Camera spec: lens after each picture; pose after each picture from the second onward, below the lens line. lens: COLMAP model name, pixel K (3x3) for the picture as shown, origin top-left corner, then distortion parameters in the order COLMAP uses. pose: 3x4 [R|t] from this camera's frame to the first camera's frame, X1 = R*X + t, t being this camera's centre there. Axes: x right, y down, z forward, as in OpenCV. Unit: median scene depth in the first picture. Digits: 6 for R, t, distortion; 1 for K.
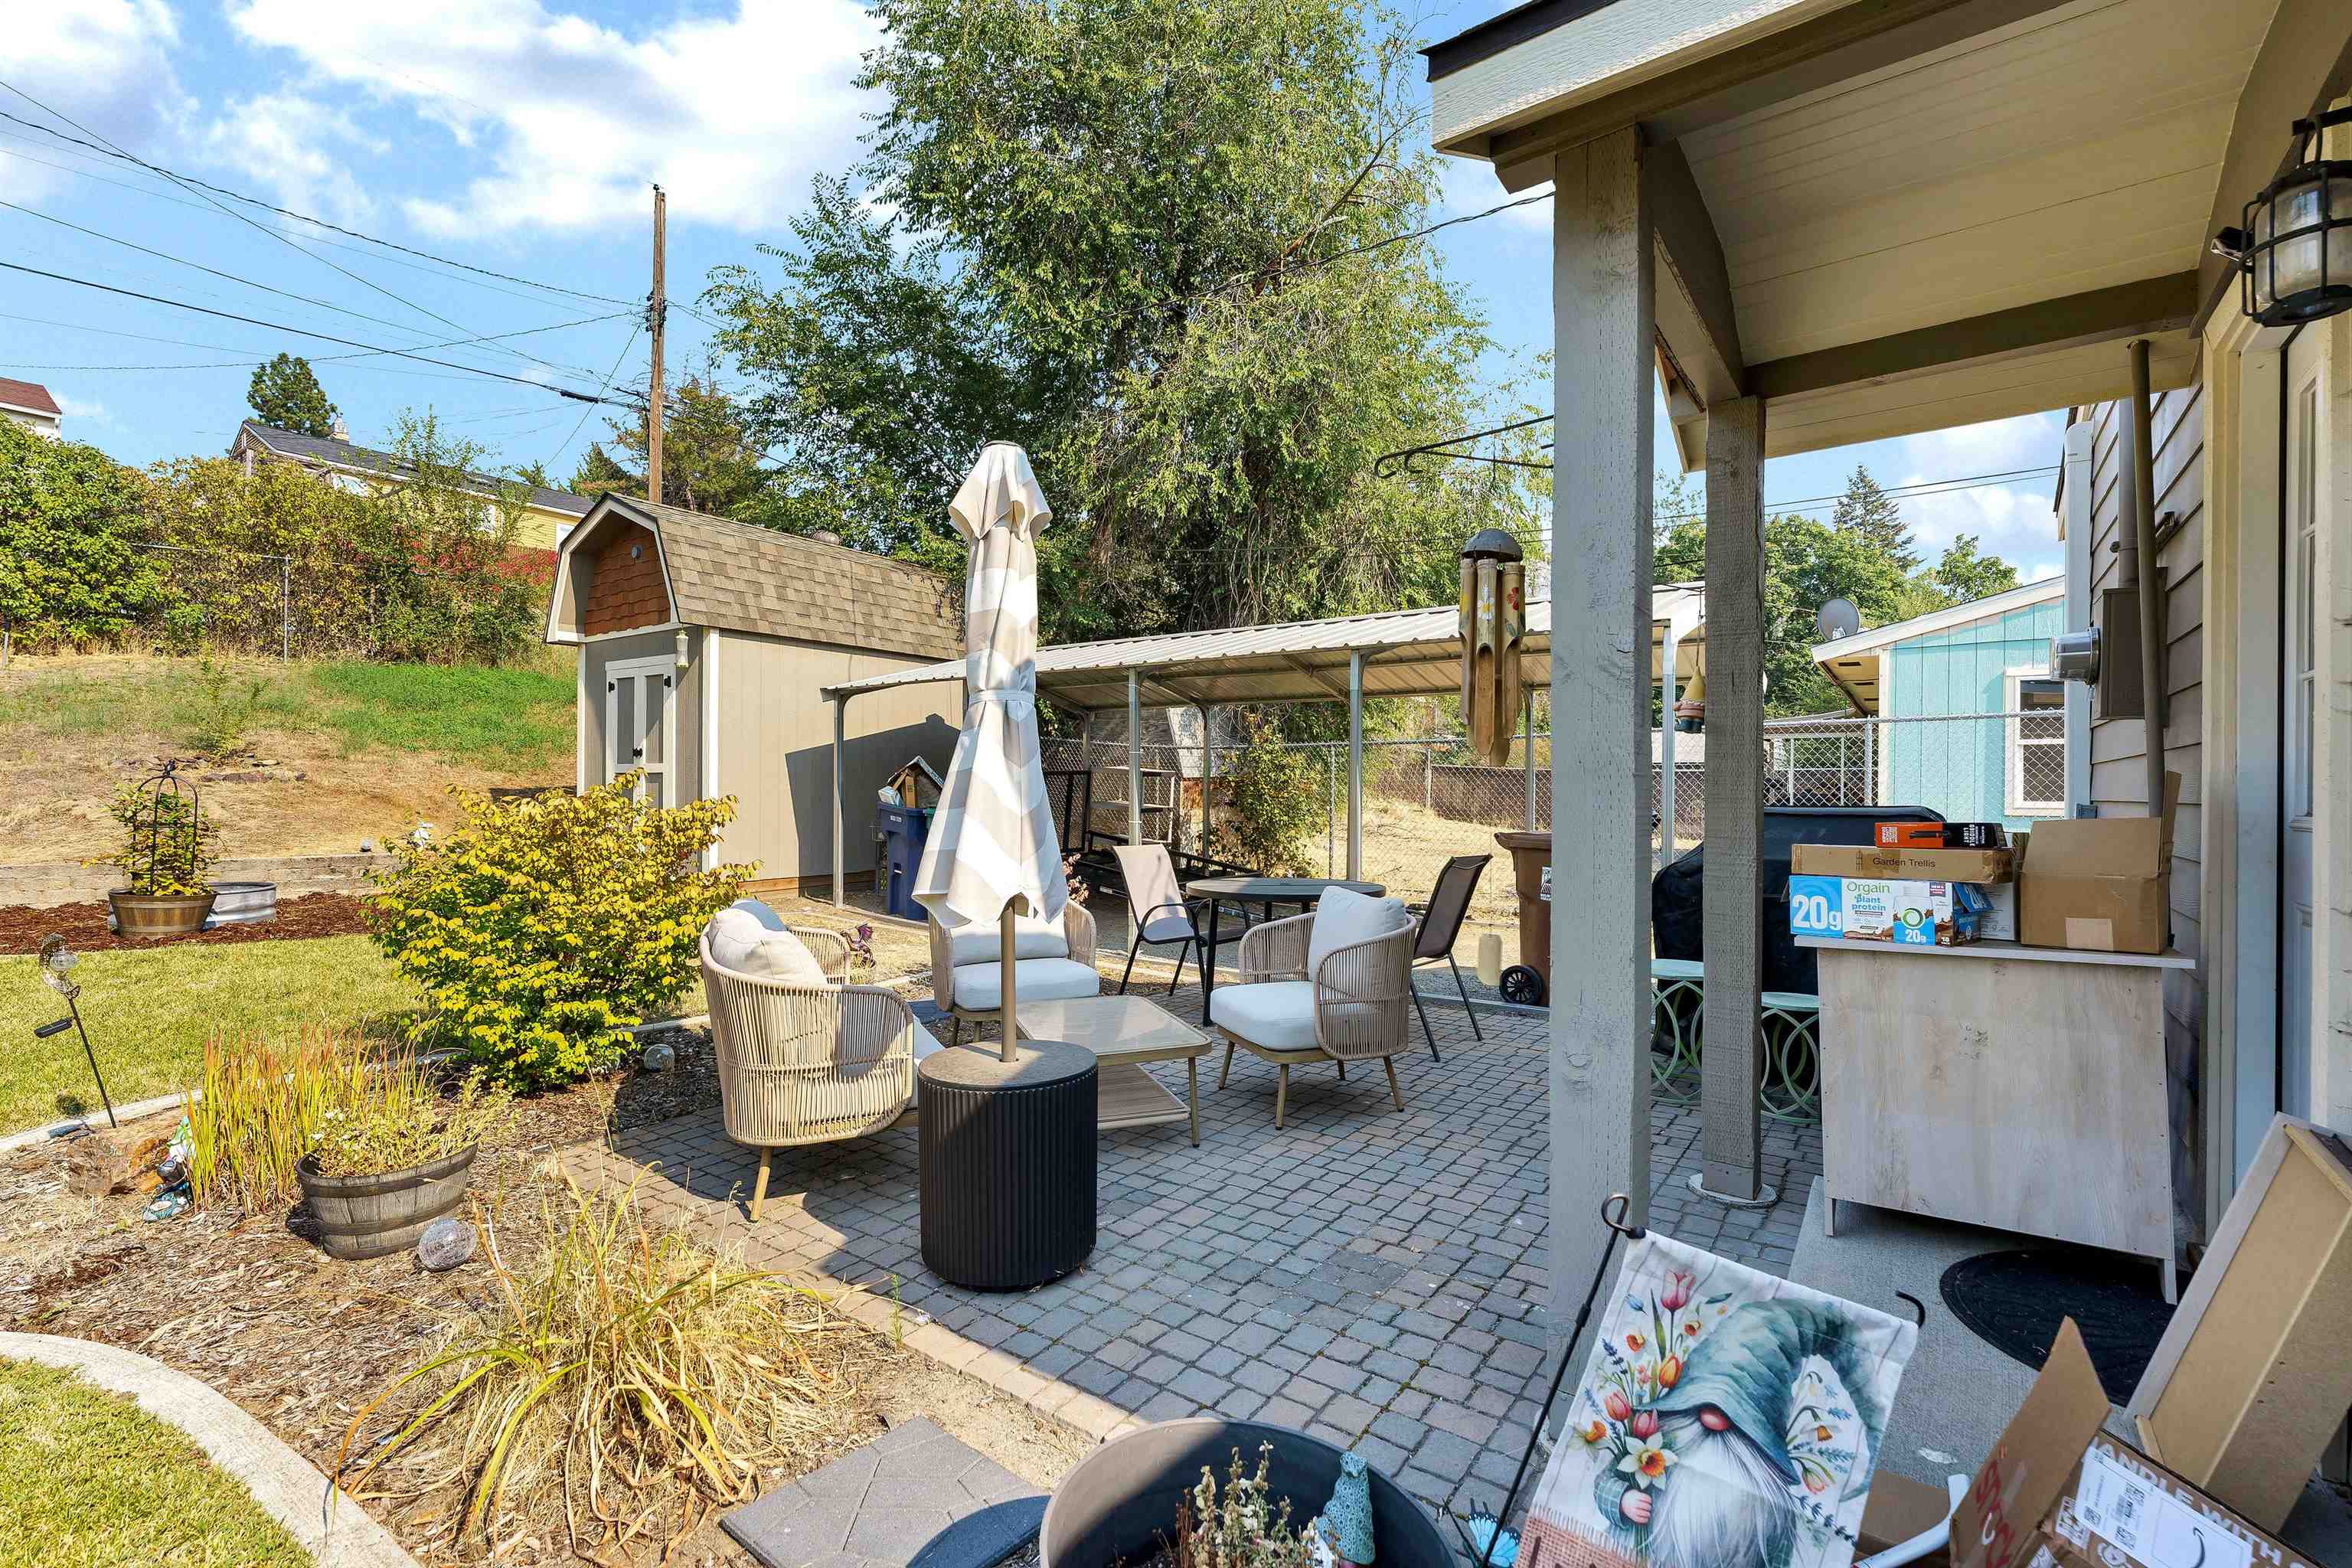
lens RADIAL K [[1025.9, 0, 1176.0], [0, 1025.9, 784.0], [0, 0, 1]] dist [-0.001040, 0.000091]
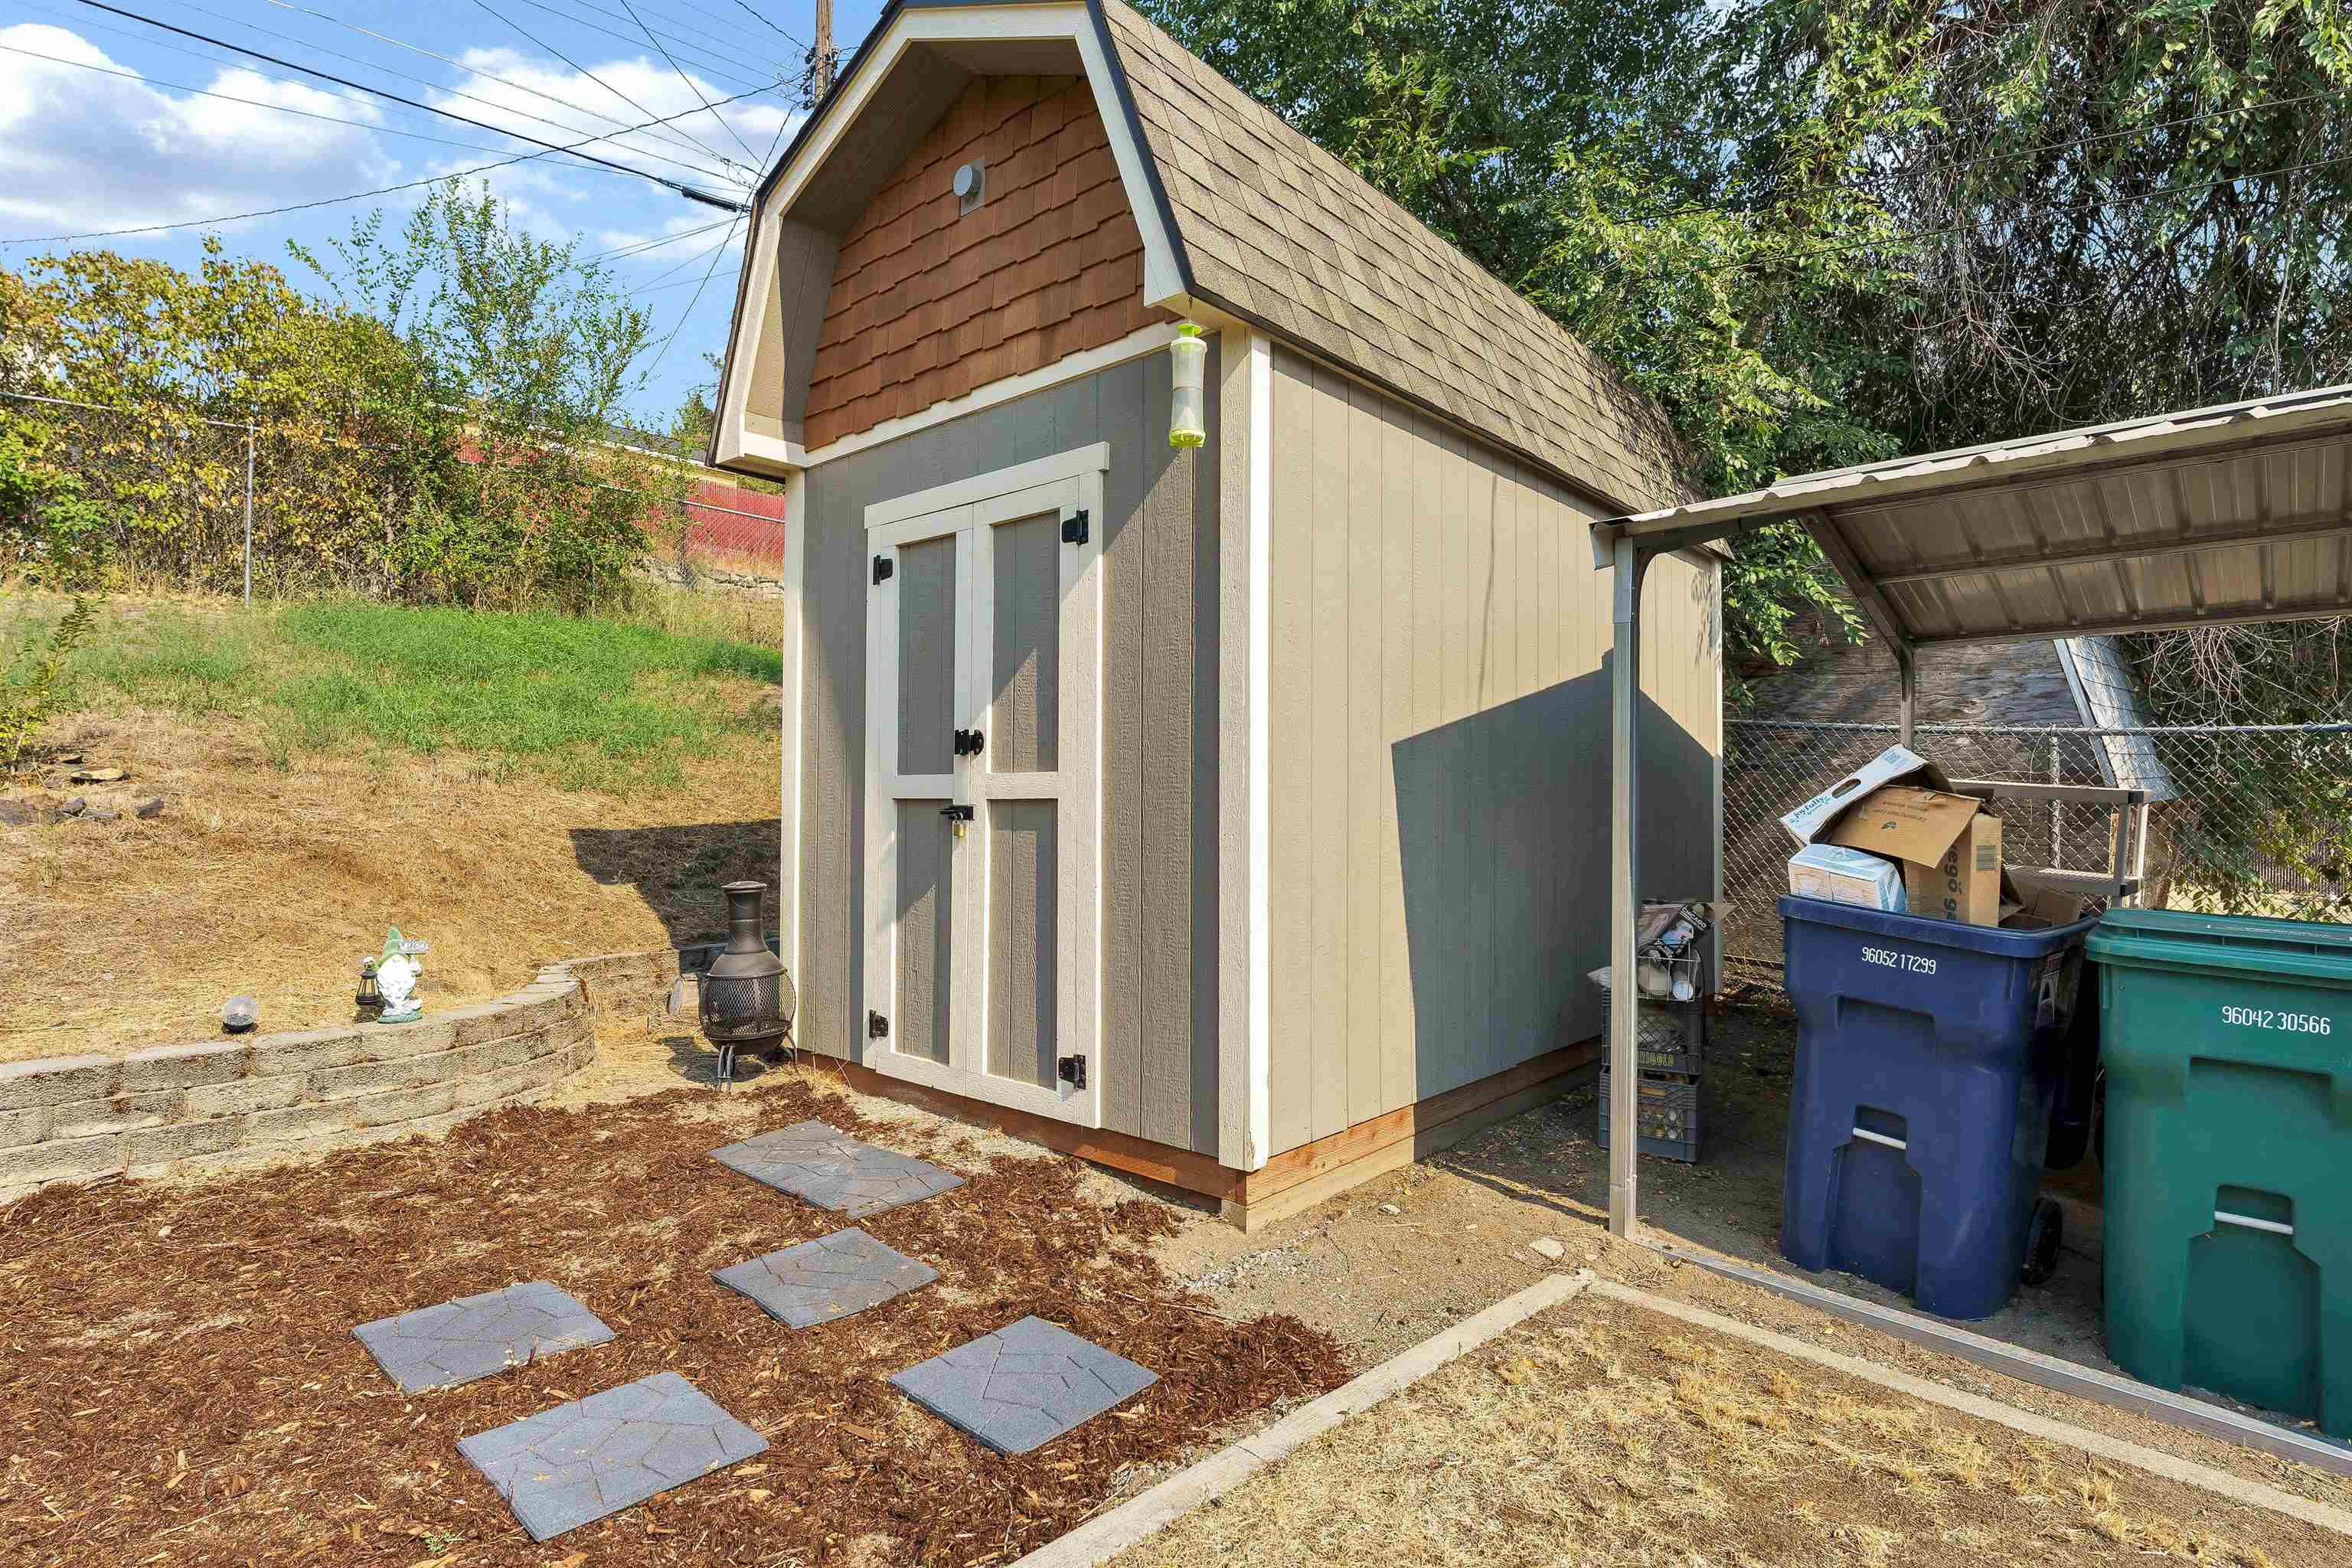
lens RADIAL K [[1169.7, 0, 1176.0], [0, 1169.7, 784.0], [0, 0, 1]] dist [-0.002438, -0.000312]
pose [[0.993817, -0.002762, -0.111000, -0.363860], [0.001153, 0.999893, -0.014557, -0.008955], [0.111028, 0.014339, 0.993714, 0.539732]]
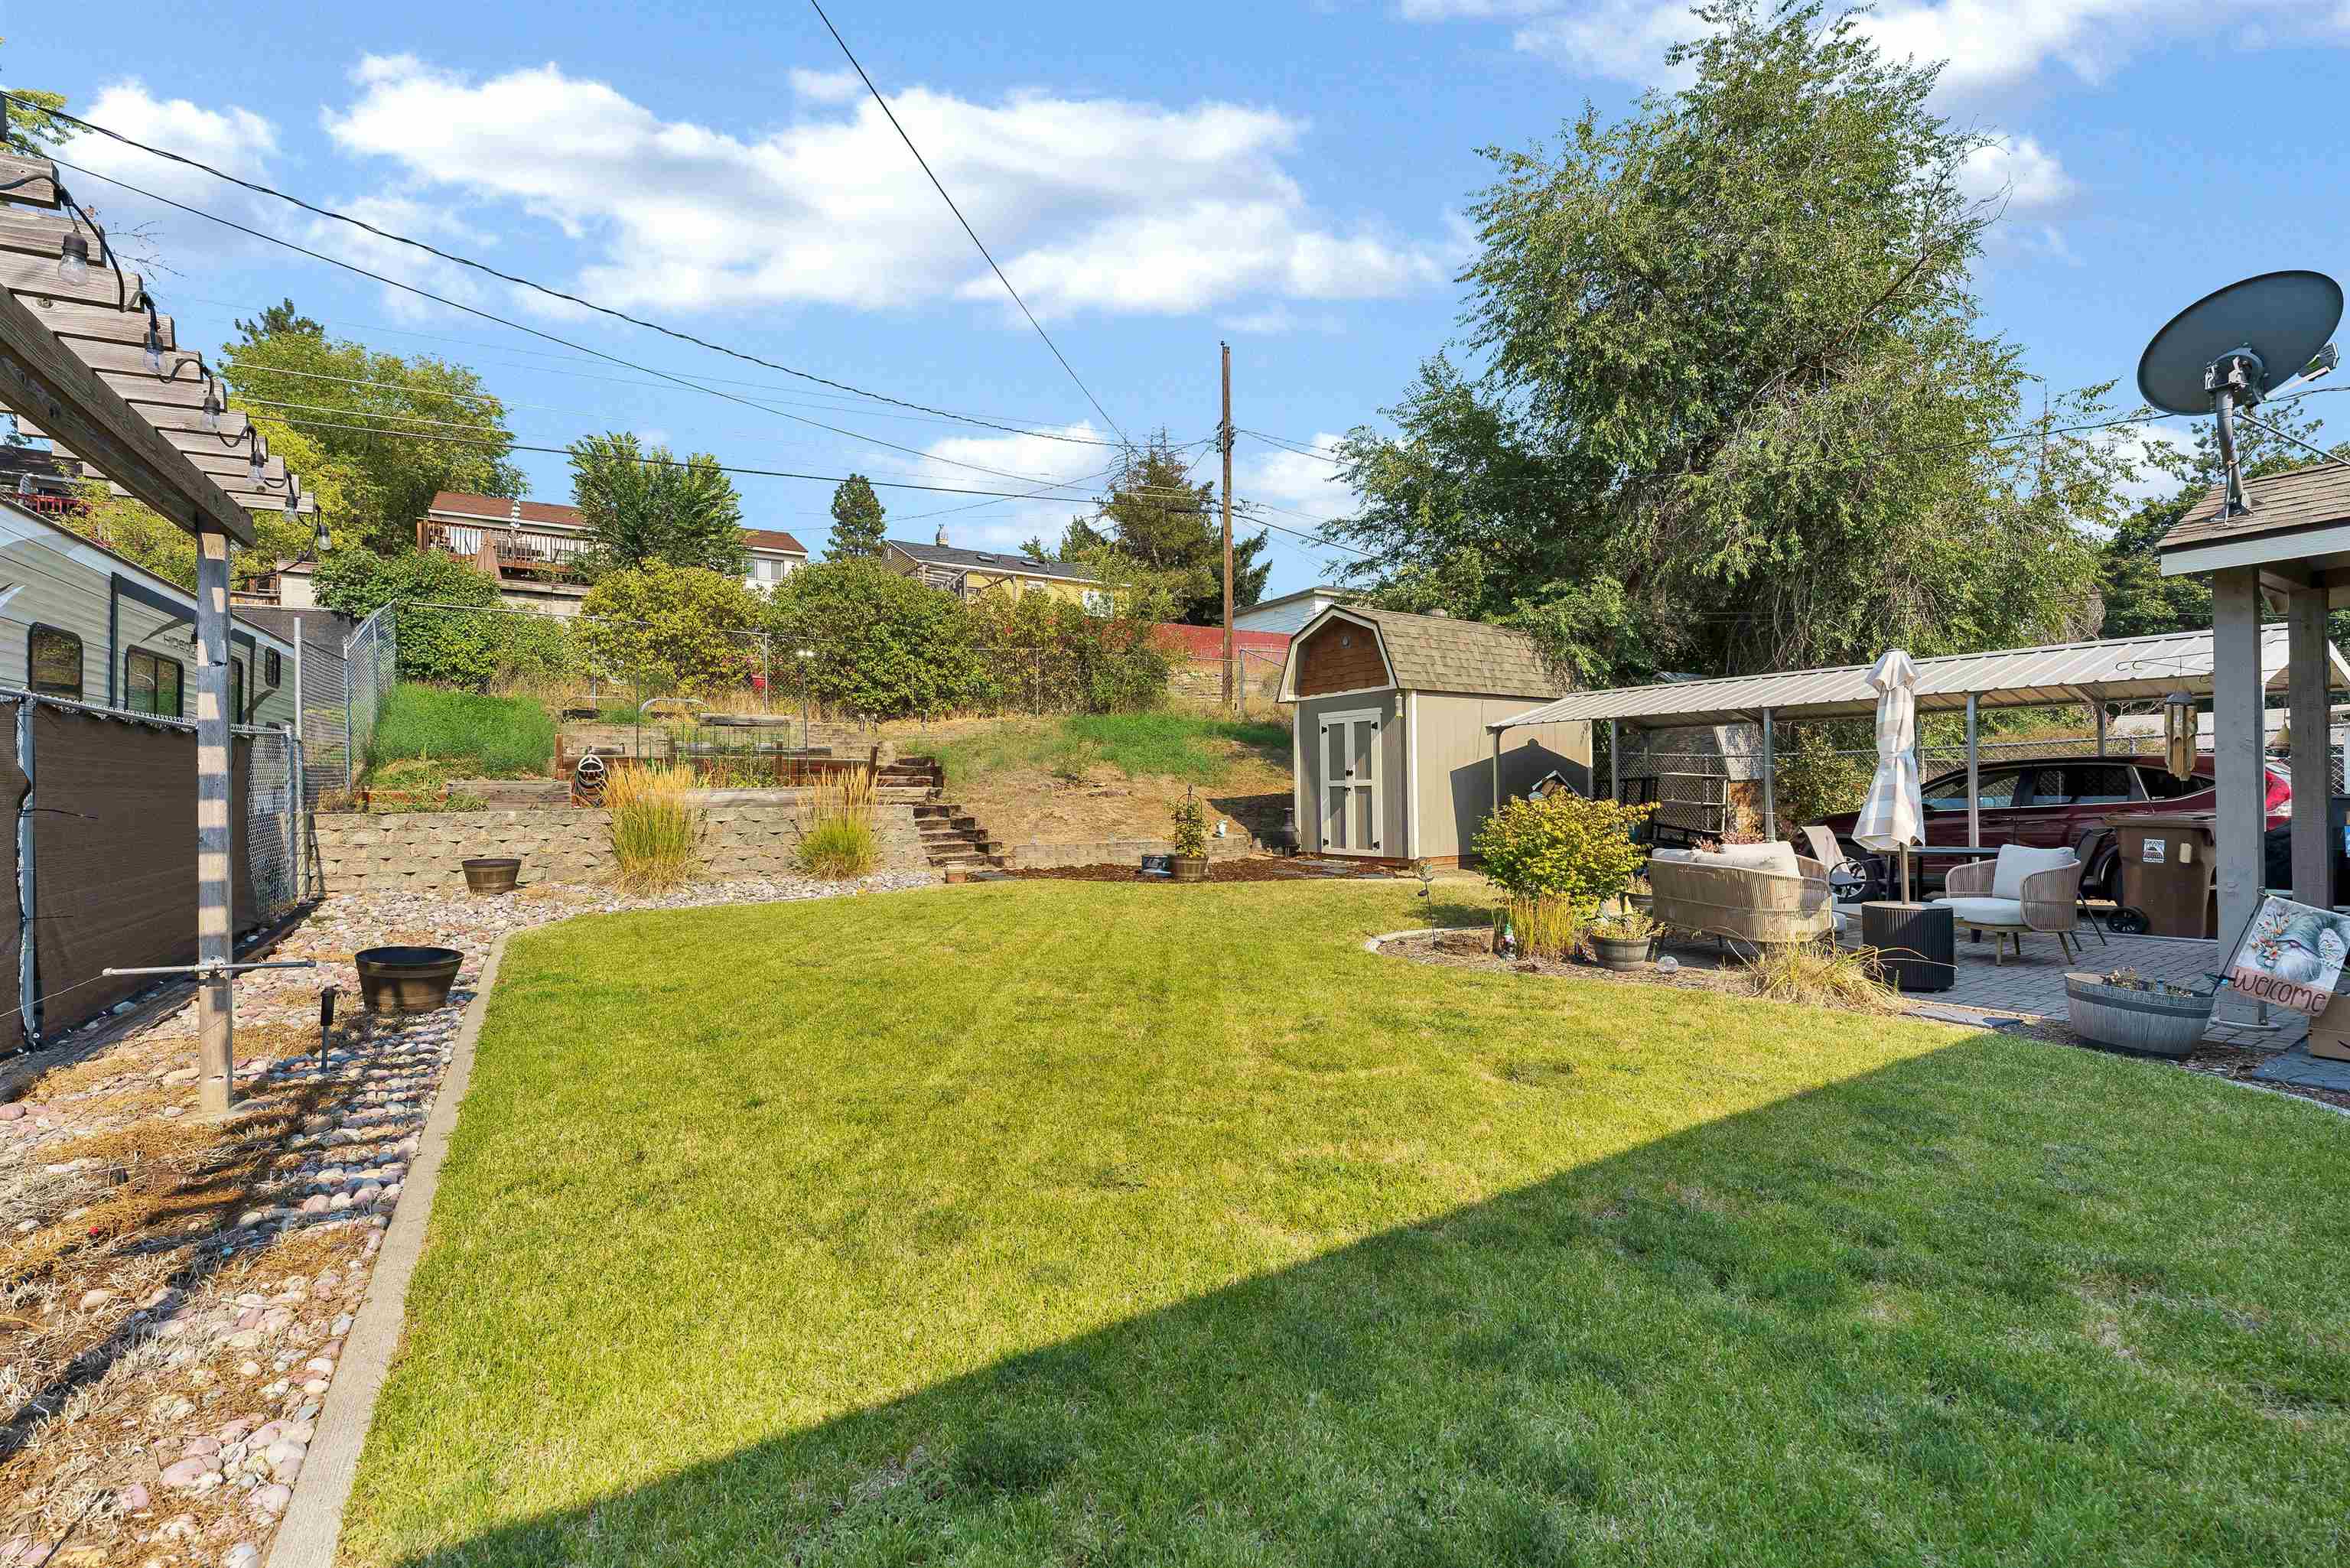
lens RADIAL K [[1005.9, 0, 1162.4], [0, 1005.9, 782.1], [0, 0, 1]] dist [0.002933, 0.000992]
pose [[0.932598, -0.022329, -0.360226, -0.219473], [0.020387, 0.999750, -0.009189, -0.007968], [0.360341, 0.001226, 0.932820, -0.434338]]
